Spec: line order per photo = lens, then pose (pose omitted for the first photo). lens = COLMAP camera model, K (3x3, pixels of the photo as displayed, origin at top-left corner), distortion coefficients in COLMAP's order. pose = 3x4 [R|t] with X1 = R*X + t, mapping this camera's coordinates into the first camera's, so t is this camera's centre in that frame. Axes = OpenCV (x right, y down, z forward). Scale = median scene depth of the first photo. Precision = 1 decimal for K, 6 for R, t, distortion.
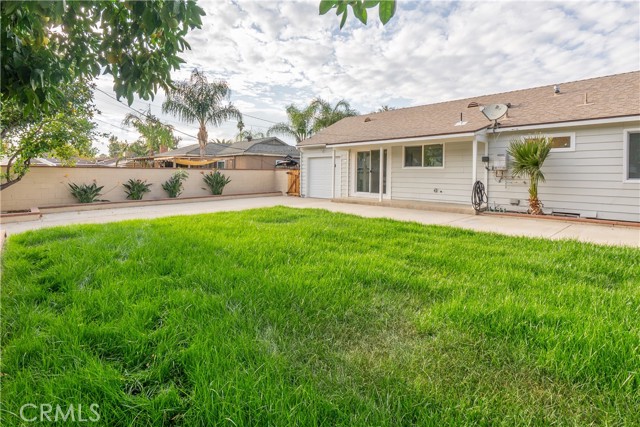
lens RADIAL K [[321.1, 0, 310.1], [0, 321.1, 174.1], [0, 0, 1]] dist [-0.000069, 0.000630]
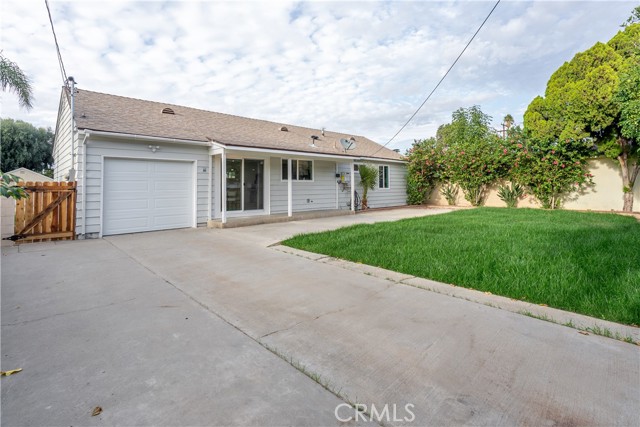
lens RADIAL K [[315.9, 0, 332.3], [0, 315.9, 176.3], [0, 0, 1]] dist [-0.005501, 0.000130]
pose [[-0.043057, 0.033207, 0.998521, -0.628489], [0.016163, 0.999340, -0.032538, 0.001535], [-0.998942, 0.014738, -0.043565, 0.814507]]
